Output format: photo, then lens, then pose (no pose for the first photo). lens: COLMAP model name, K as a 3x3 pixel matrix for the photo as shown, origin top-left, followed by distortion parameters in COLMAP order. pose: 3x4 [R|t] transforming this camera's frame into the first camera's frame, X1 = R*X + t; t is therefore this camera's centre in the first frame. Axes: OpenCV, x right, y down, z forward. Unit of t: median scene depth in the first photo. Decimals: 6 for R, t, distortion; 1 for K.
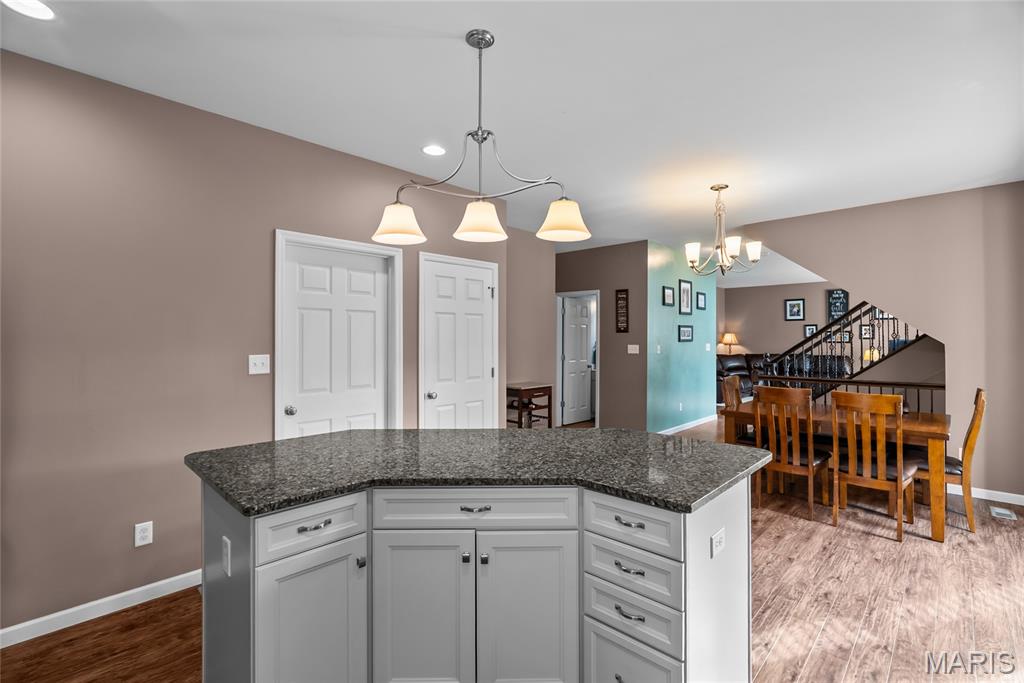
lens RADIAL K [[465.8, 0, 515.1], [0, 465.8, 338.4], [0, 0, 1]] dist [-0.001729, 0.000769]
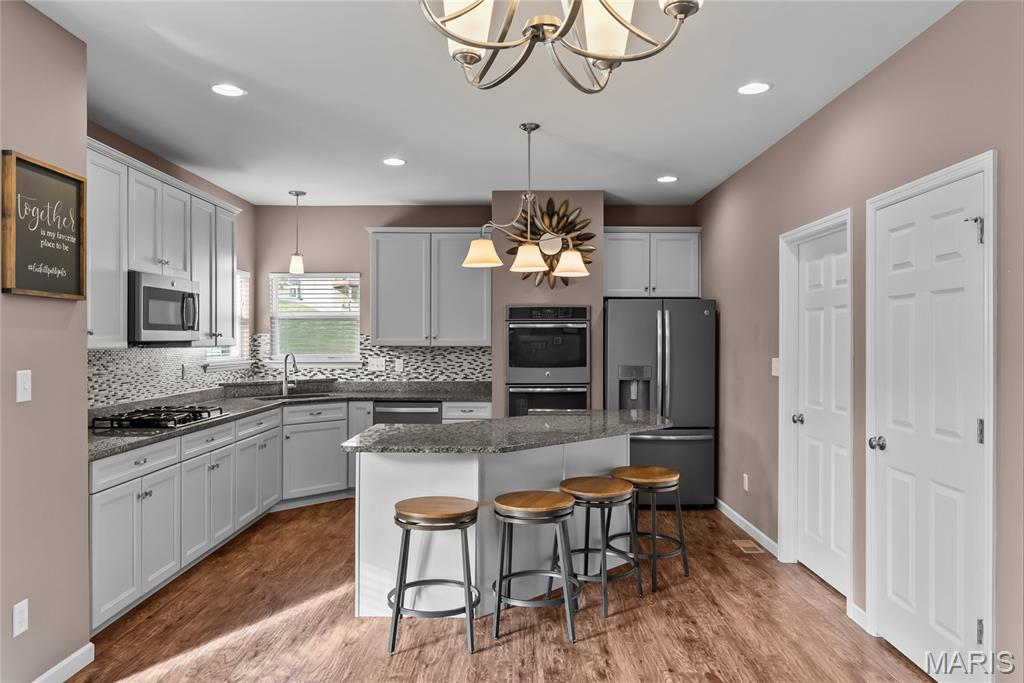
lens RADIAL K [[682.3, 0, 513.9], [0, 682.3, 341.6], [0, 0, 1]] dist [-0.001055, 0.000049]
pose [[-0.726322, 0.000125, -0.687355, 0.941615], [-0.002085, 0.999995, 0.002385, -0.005001], [0.687352, 0.003165, -0.726318, 1.692374]]
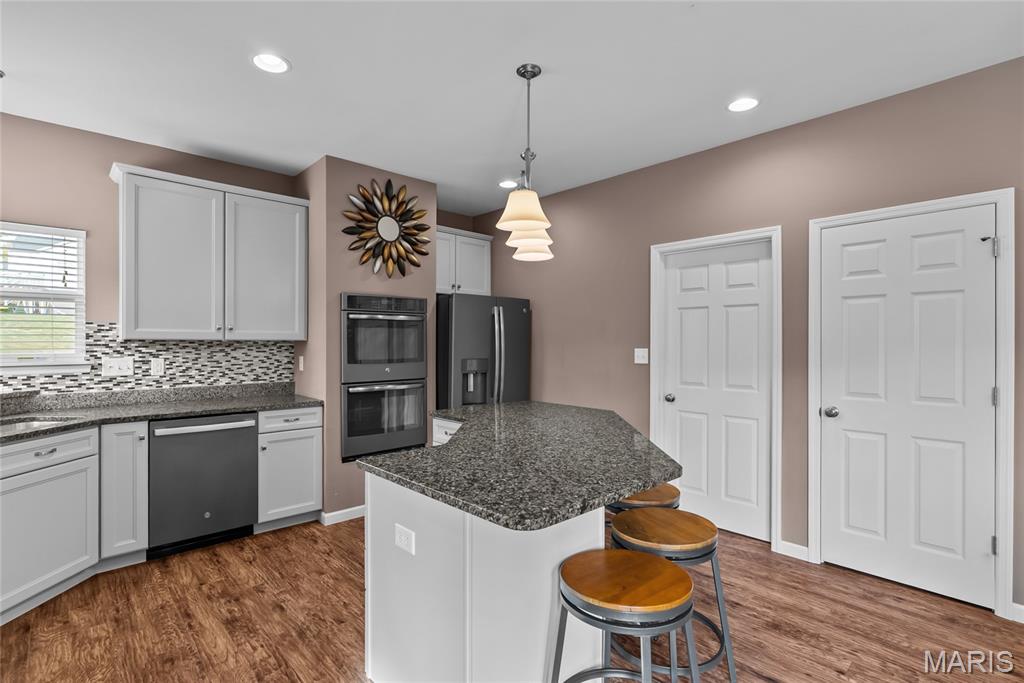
lens RADIAL K [[487.6, 0, 511.8], [0, 487.6, 343.8], [0, 0, 1]] dist [-0.005013, 0.000727]
pose [[-0.052656, 0.002352, -0.998610, 0.787720], [-0.002236, 0.999994, 0.002473, 0.019682], [0.998610, 0.002363, -0.052650, 0.703881]]
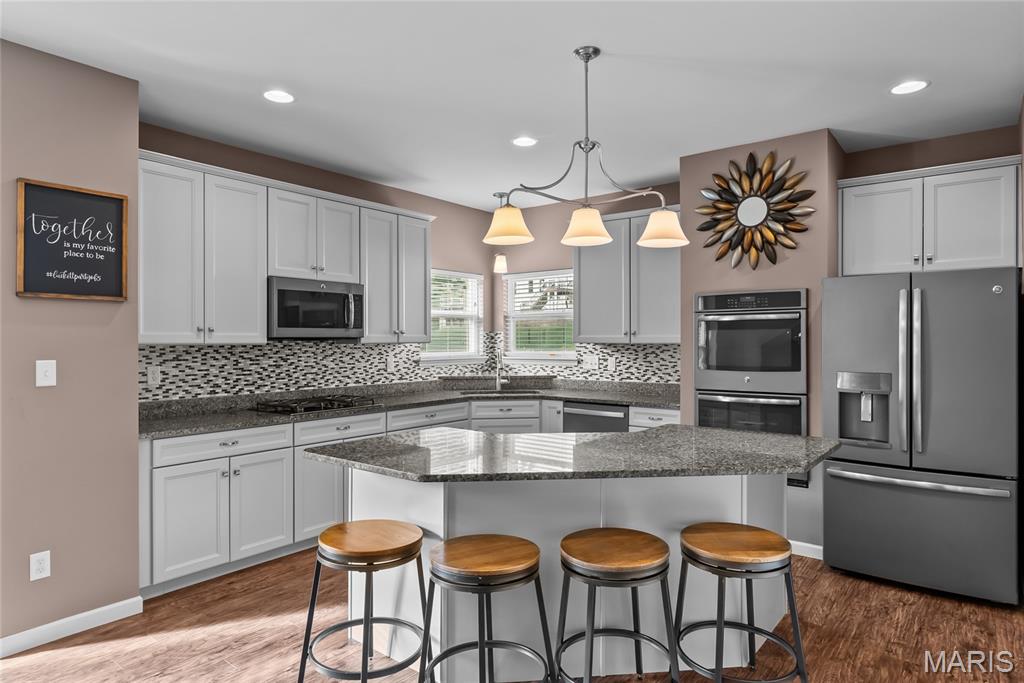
lens RADIAL K [[603.7, 0, 512.3], [0, 603.7, 339.7], [0, 0, 1]] dist [-0.002155, 0.001069]
pose [[-0.994850, -0.000149, -0.101360, 0.161314], [-0.000242, 1.000000, 0.000906, 0.002762], [0.101360, 0.000926, -0.994849, 1.622640]]
